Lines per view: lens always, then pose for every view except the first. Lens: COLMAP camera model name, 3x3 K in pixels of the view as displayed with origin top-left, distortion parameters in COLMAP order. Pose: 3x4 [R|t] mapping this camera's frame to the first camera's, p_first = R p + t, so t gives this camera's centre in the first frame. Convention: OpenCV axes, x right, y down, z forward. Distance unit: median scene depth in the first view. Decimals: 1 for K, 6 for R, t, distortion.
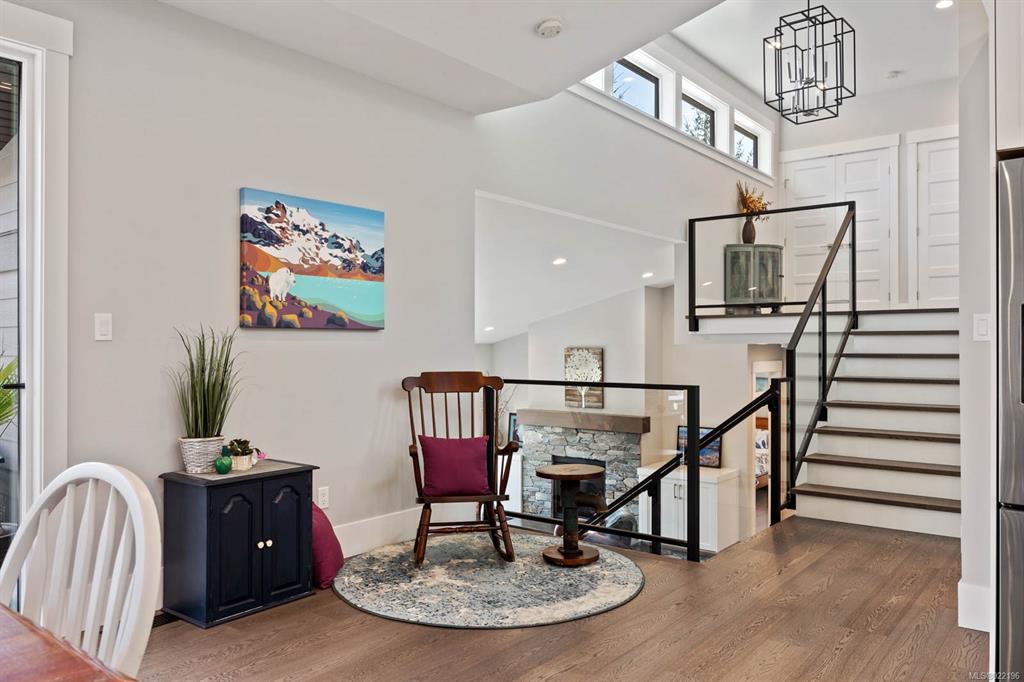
lens RADIAL K [[772.2, 0, 512.0], [0, 772.2, 341.0], [0, 0, 1]] dist [-0.003628, 0.004395]
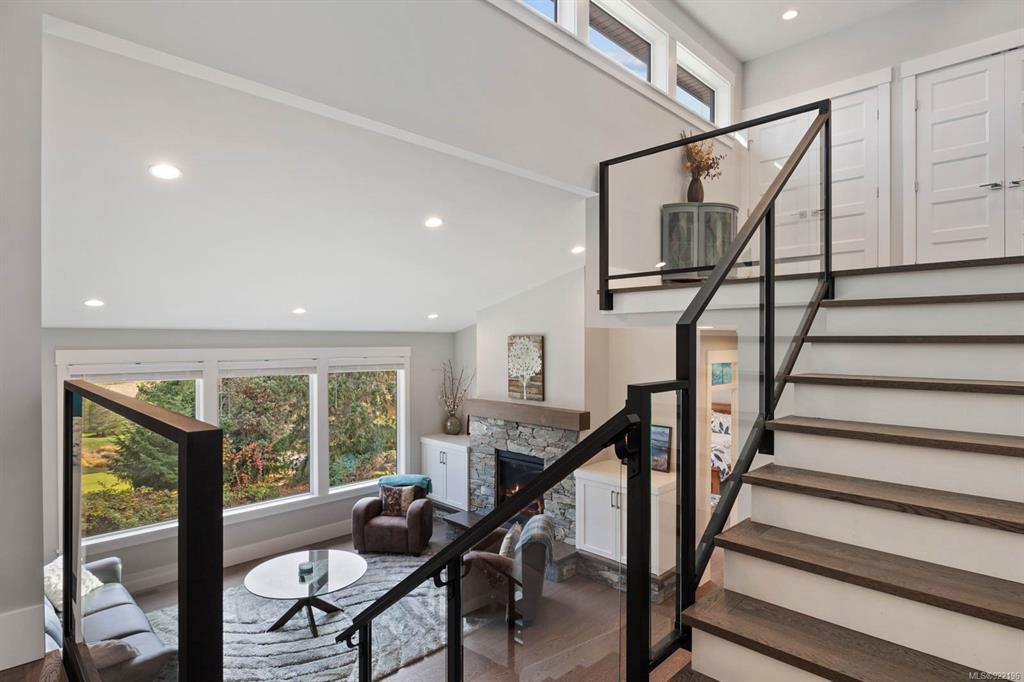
lens RADIAL K [[551.1, 0, 510.8], [0, 551.1, 343.2], [0, 0, 1]] dist [-0.006296, -0.002225]
pose [[0.993152, 0.000041, -0.116831, 0.205271], [0.001450, 0.999919, 0.012678, 0.012956], [0.116822, -0.012761, 0.993071, 0.449981]]
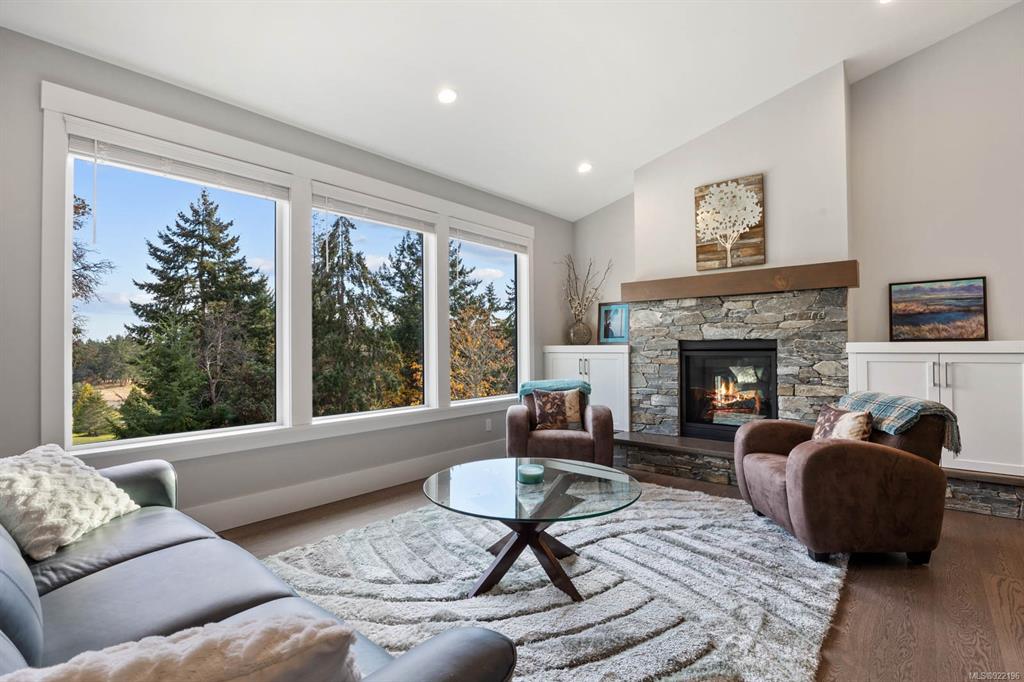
lens RADIAL K [[484.5, 0, 512.0], [0, 484.5, 341.0], [0, 0, 1]] dist [-0.014561, 0.000149]
pose [[0.999214, -0.008528, -0.038707, -0.112217], [0.008278, 0.999944, -0.006602, 0.204562], [0.038761, 0.006277, 0.999229, 0.756517]]
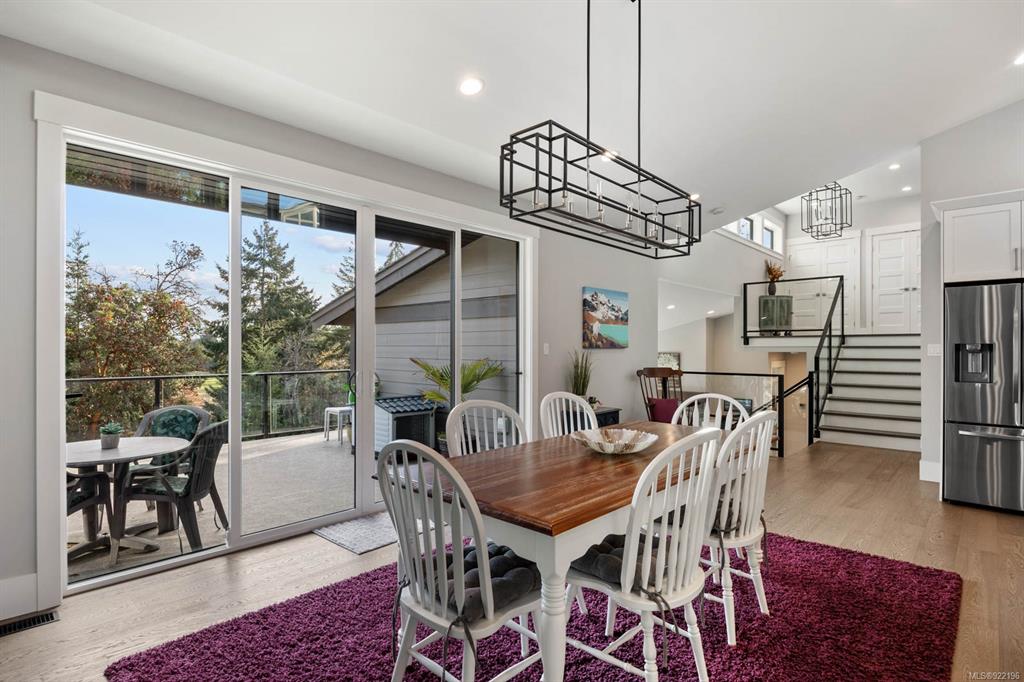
lens RADIAL K [[524.1, 0, 510.2], [0, 524.1, 346.1], [0, 0, 1]] dist [-0.003359, -0.001064]
pose [[0.996453, 0.001204, -0.084142, -0.215029], [-0.000851, 0.999991, 0.004235, -0.014555], [0.084146, -0.004148, 0.996445, -0.276979]]
